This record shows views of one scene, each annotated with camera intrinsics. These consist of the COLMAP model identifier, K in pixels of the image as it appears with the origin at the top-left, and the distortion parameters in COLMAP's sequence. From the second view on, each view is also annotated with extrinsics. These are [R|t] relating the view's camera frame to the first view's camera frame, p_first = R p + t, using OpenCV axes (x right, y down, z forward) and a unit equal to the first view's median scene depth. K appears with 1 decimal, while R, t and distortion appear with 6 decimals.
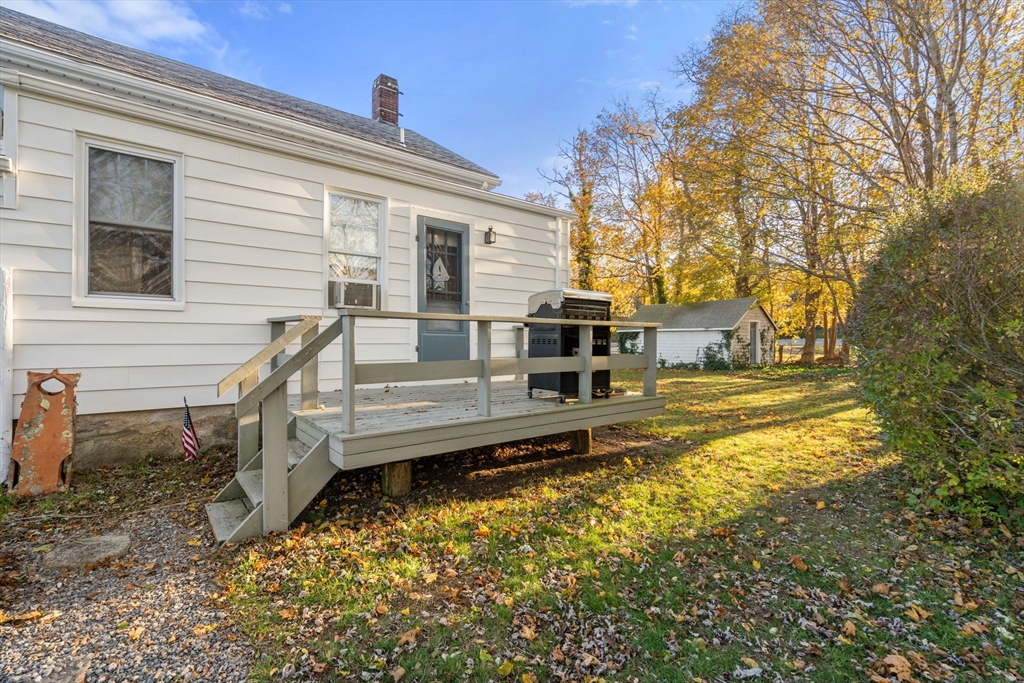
lens RADIAL K [[461.6, 0, 508.8], [0, 461.6, 333.7], [0, 0, 1]] dist [-0.002737, 0.000333]
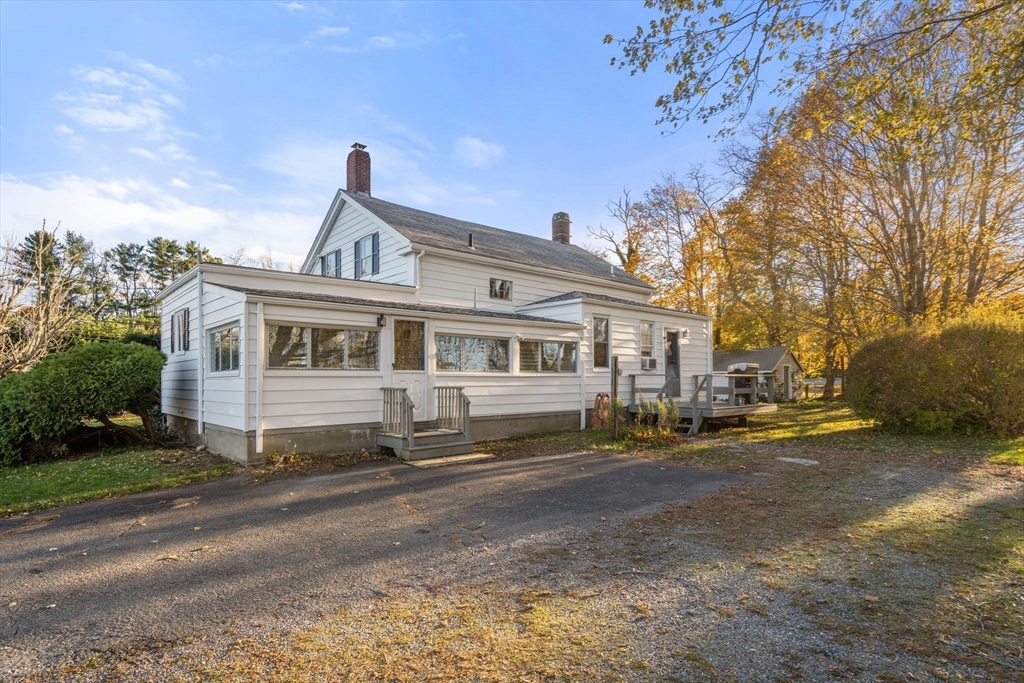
lens RADIAL K [[533.6, 0, 512.1], [0, 533.6, 378.3], [0, 0, 1]] dist [-0.000494, 0.000331]
pose [[0.999110, -0.010315, 0.040896, -0.310032], [0.010092, 0.999933, 0.005659, -0.008429], [-0.040952, -0.005241, 0.999147, -0.474983]]
